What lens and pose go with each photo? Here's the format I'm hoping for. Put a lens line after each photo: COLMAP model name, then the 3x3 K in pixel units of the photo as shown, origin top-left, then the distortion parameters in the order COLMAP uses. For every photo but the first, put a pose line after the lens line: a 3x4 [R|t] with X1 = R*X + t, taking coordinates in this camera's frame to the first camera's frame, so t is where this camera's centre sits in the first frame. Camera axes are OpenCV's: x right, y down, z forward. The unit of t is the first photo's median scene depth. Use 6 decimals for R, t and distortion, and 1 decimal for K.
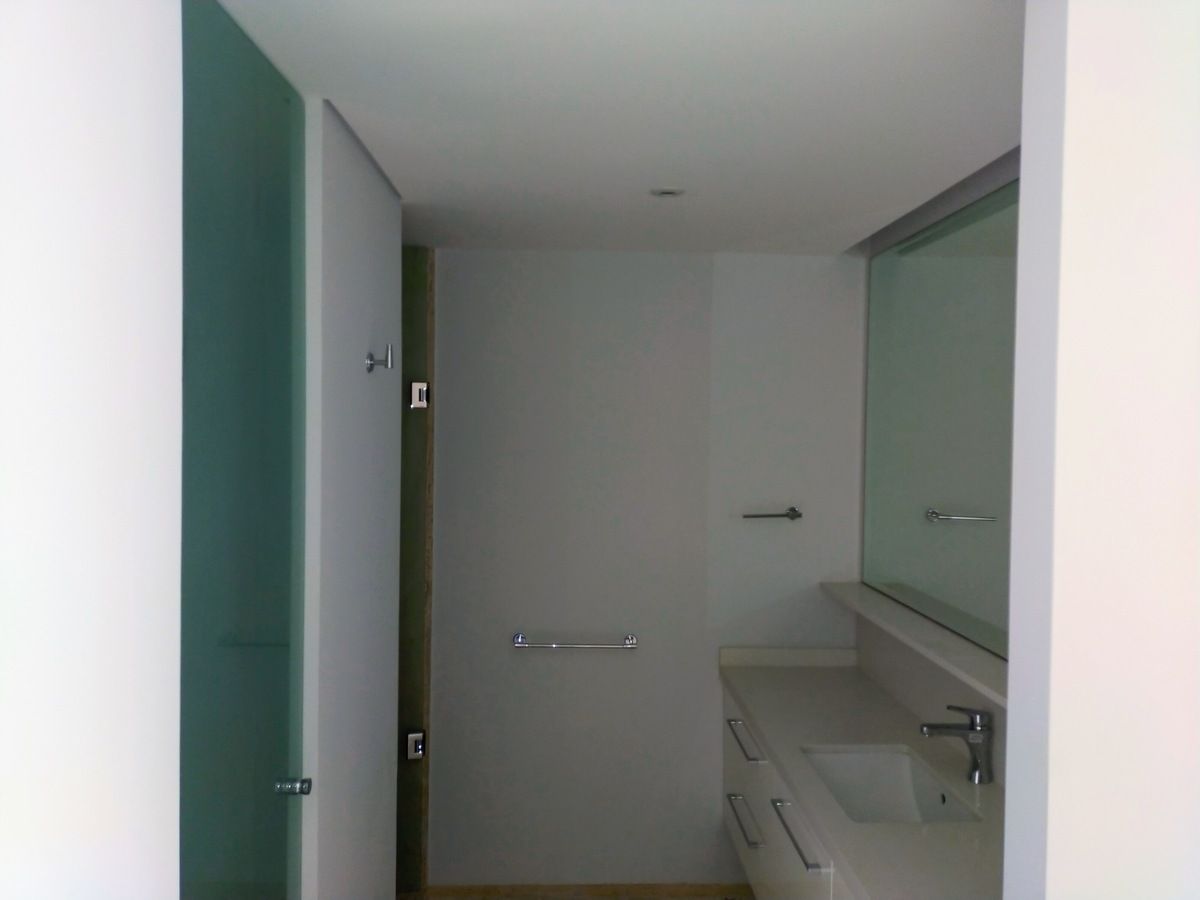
lens RADIAL K [[938.6, 0, 586.1], [0, 938.6, 449.9], [0, 0, 1]] dist [0.057634, -0.054152]
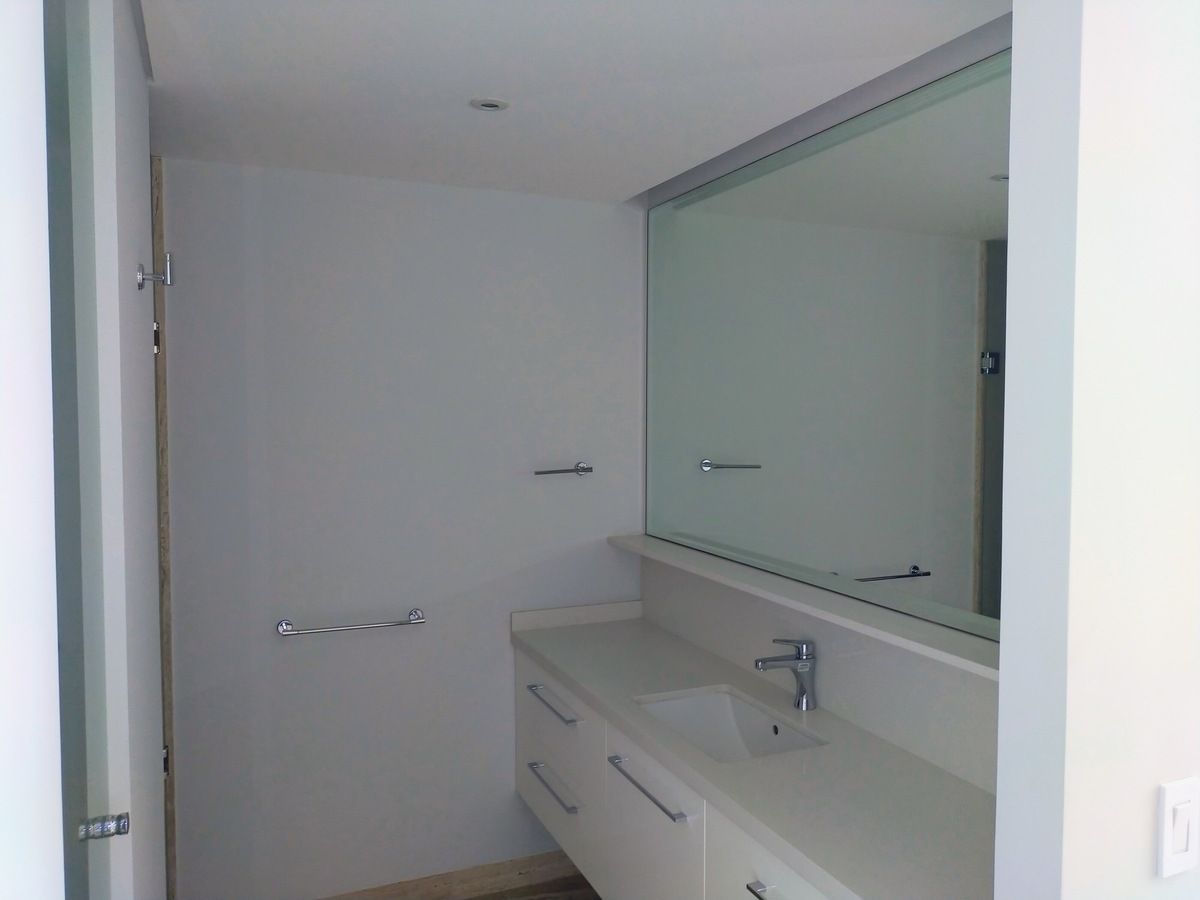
lens RADIAL K [[938.6, 0, 606.3], [0, 938.6, 456.6], [0, 0, 1]] dist [0.057634, -0.054152]
pose [[0.928807, -0.031473, 0.369226, -0.146770], [0.022553, 0.999341, 0.028453, 0.035964], [-0.369878, -0.018100, 0.928904, 0.113732]]
